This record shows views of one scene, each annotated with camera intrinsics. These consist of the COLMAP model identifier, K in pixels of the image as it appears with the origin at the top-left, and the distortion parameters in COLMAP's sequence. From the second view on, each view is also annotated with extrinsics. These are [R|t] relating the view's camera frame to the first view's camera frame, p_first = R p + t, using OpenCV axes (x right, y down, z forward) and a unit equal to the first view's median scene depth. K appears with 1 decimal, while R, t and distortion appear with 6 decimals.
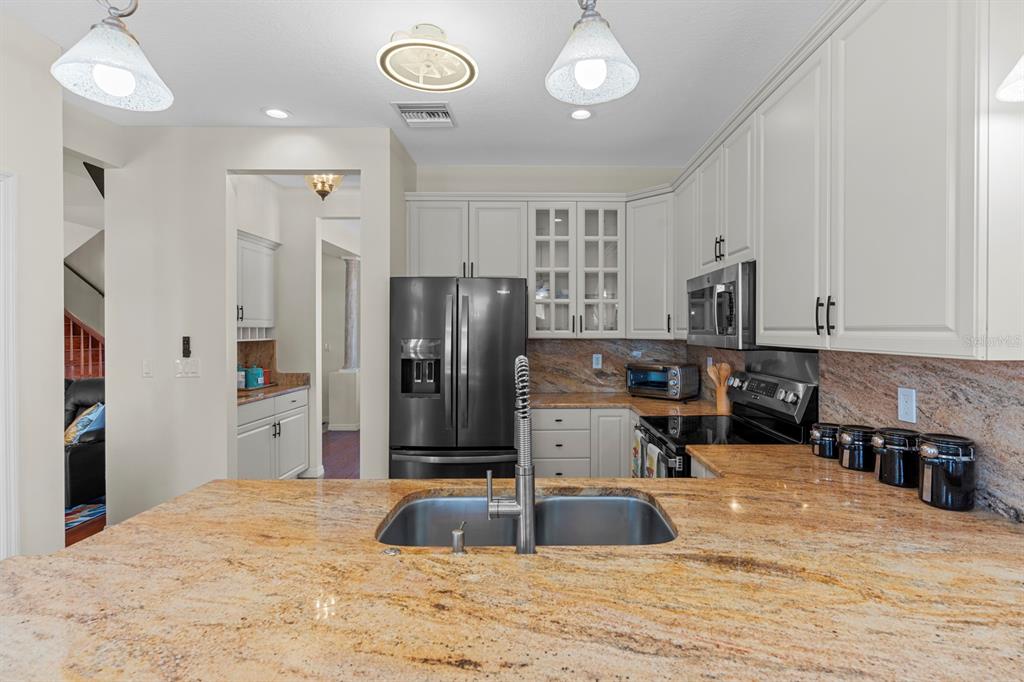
lens RADIAL K [[464.7, 0, 513.7], [0, 464.7, 334.8], [0, 0, 1]] dist [-0.002043, 0.000619]
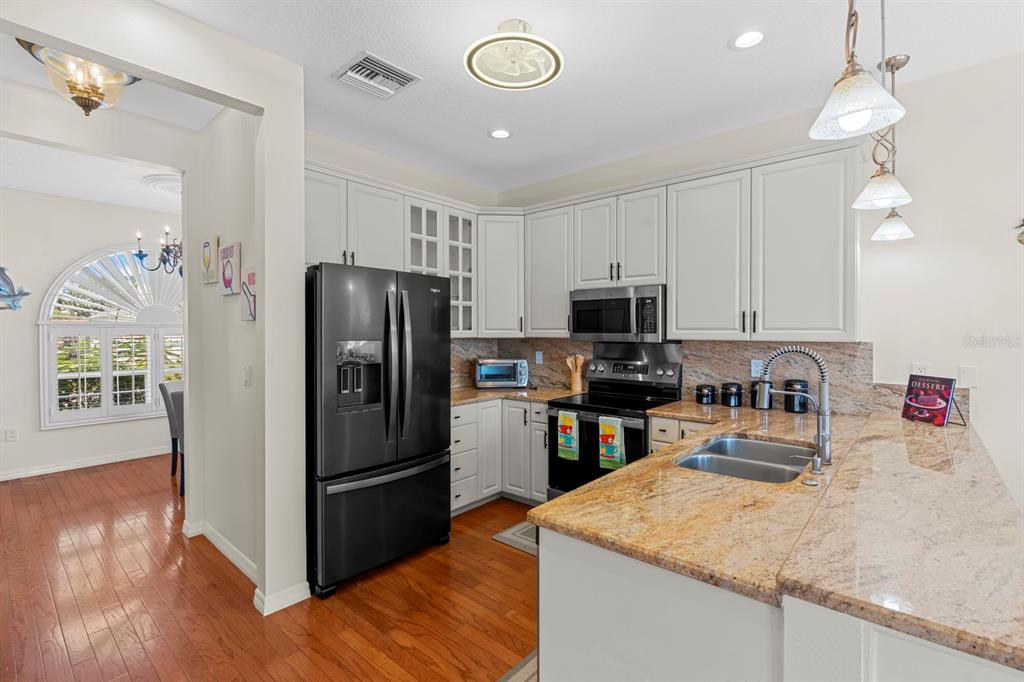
lens RADIAL K [[464.7, 0, 511.2], [0, 464.7, 338.5], [0, 0, 1]] dist [-0.002043, 0.000619]
pose [[0.662066, -0.014115, 0.749313, -0.637224], [0.008209, 0.999899, 0.011582, -0.002159], [-0.749400, -0.001517, 0.662115, 0.238170]]
